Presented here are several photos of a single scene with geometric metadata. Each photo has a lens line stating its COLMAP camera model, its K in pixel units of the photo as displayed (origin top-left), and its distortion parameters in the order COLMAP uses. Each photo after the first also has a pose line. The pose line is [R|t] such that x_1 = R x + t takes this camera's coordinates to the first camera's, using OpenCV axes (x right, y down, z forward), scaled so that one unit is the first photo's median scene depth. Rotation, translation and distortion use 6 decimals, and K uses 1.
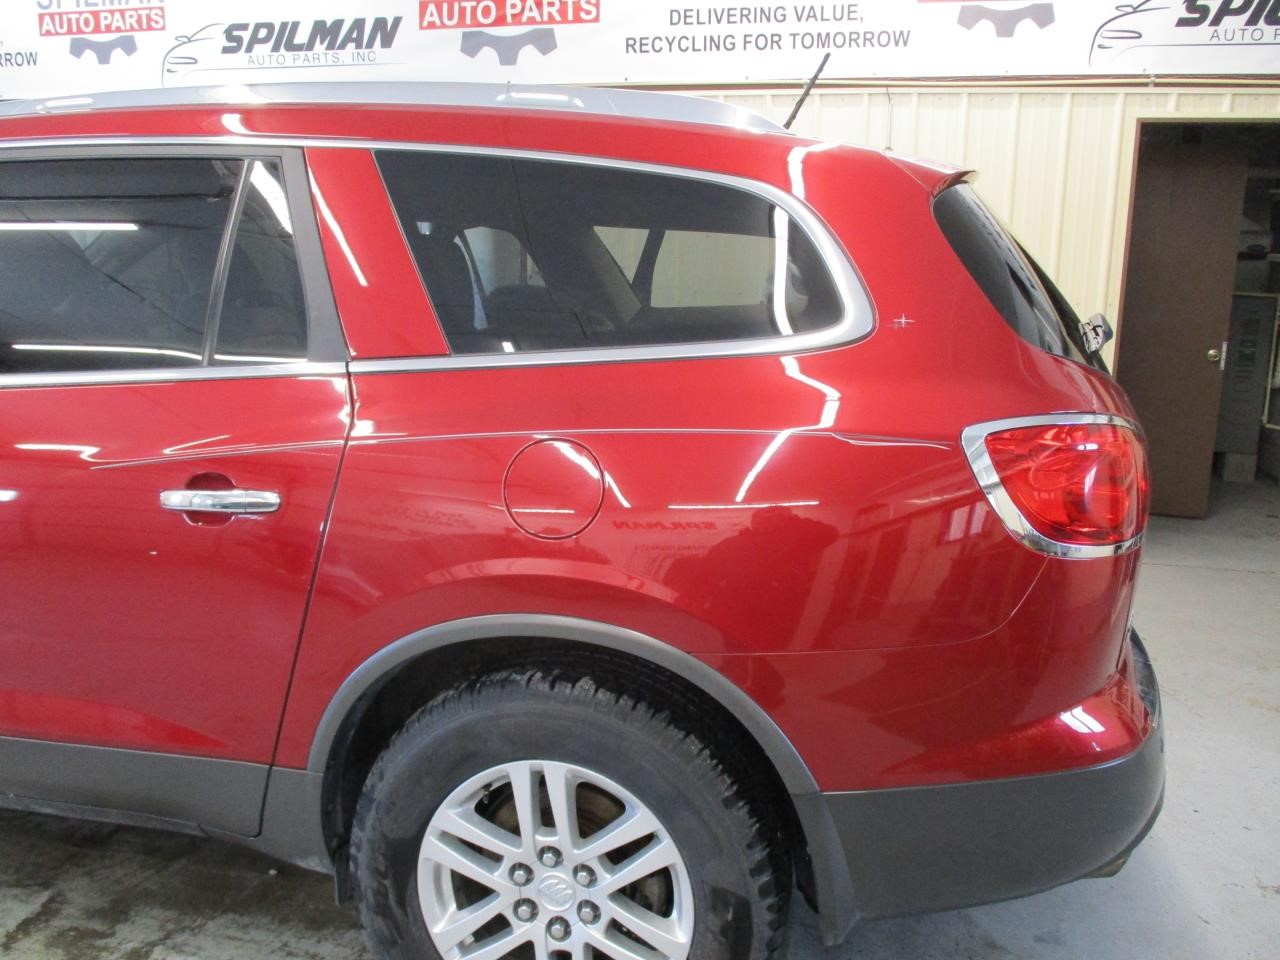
lens RADIAL K [[1030.8, 0, 690.0], [0, 1030.8, 483.4], [0, 0, 1]] dist [-0.019482, -0.011139]
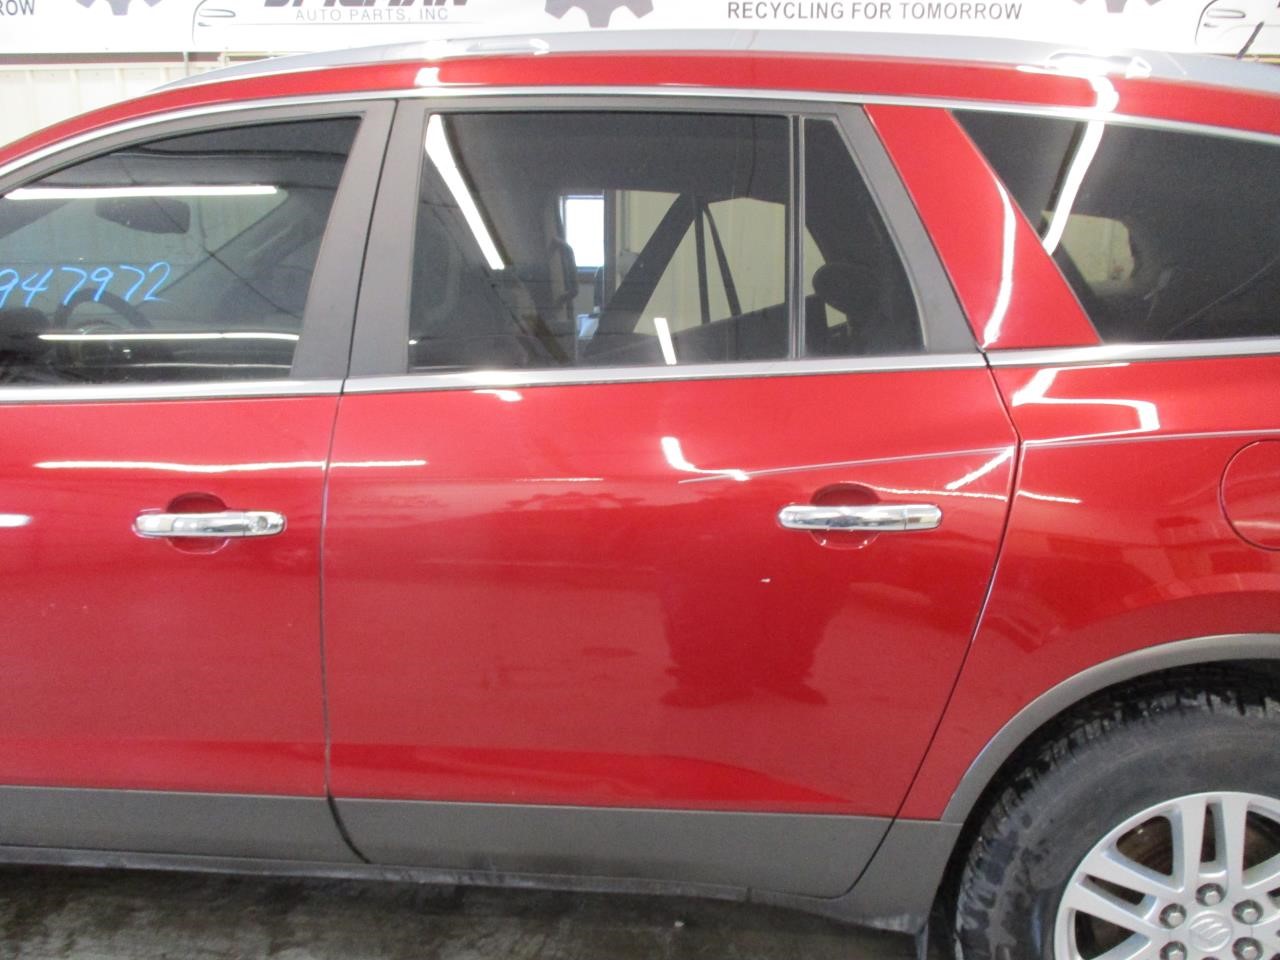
lens RADIAL K [[1030.8, 0, 690.0], [0, 1030.8, 483.4], [0, 0, 1]] dist [-0.019482, -0.011139]
pose [[0.992028, -0.028175, 0.122829, -0.631256], [0.025585, 0.999417, 0.022608, -0.030953], [-0.123394, -0.019285, 0.992170, 0.149782]]
